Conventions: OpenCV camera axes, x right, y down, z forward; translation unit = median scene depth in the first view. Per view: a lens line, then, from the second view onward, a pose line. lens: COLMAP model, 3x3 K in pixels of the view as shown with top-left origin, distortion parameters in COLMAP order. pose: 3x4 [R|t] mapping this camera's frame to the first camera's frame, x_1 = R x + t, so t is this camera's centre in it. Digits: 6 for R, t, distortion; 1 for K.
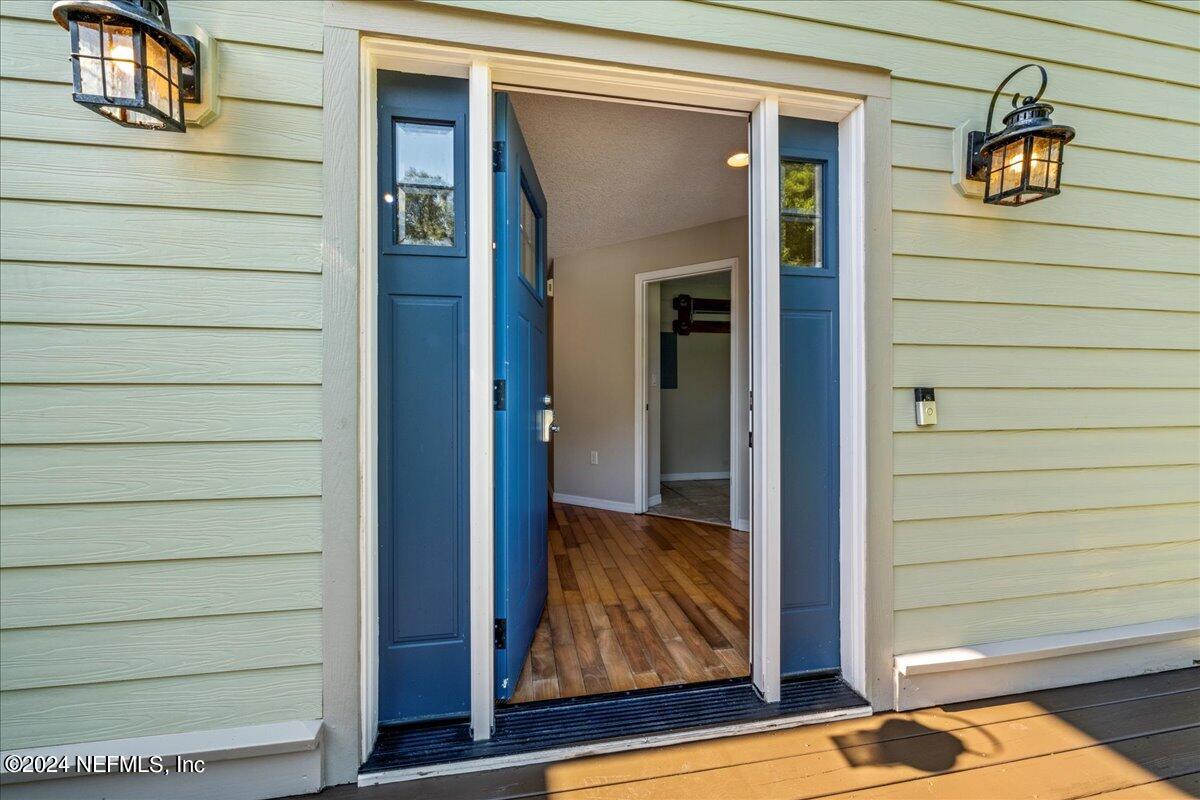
lens RADIAL K [[479.9, 0, 596.9], [0, 479.9, 392.2], [0, 0, 1]] dist [-0.007431, -0.000491]
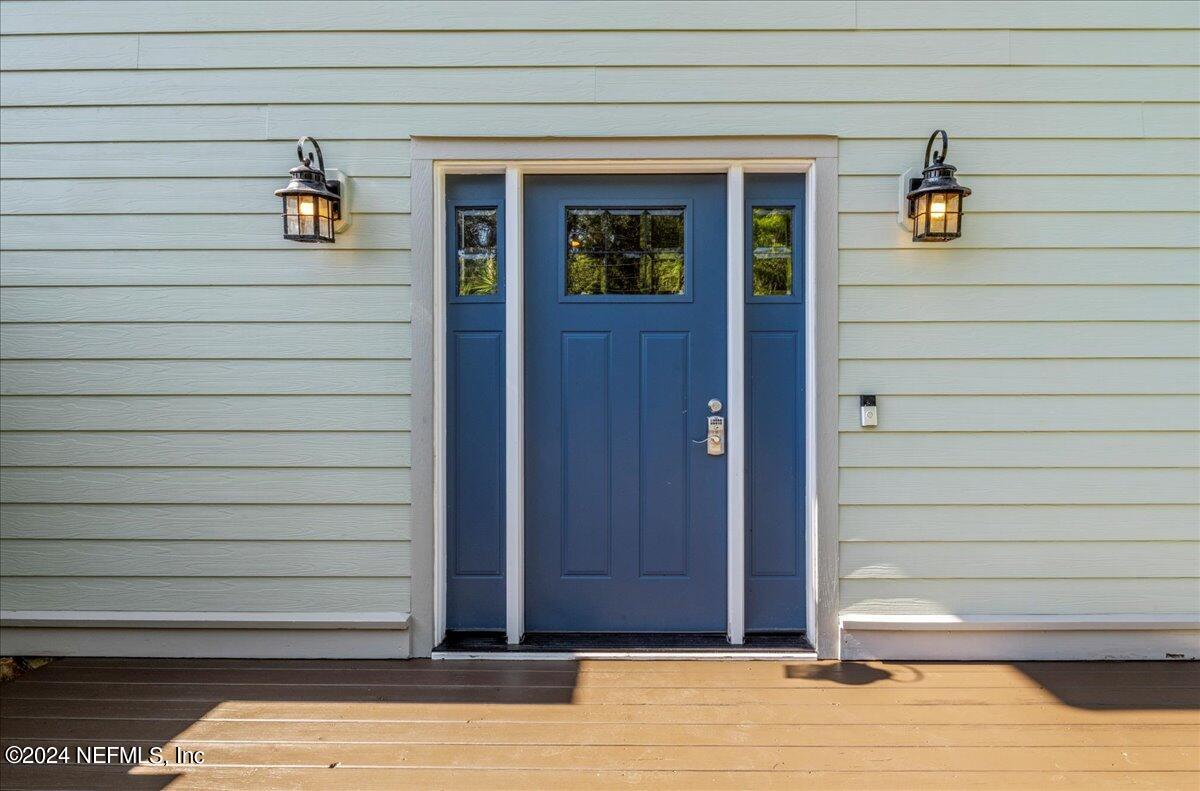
lens RADIAL K [[563.4, 0, 600.1], [0, 563.4, 395.0], [0, 0, 1]] dist [-0.003935, -0.000142]
pose [[0.980319, -0.002033, -0.197411, 0.338835], [0.001011, 0.999986, -0.005278, -0.002933], [0.197419, 0.004974, 0.980307, -0.583829]]
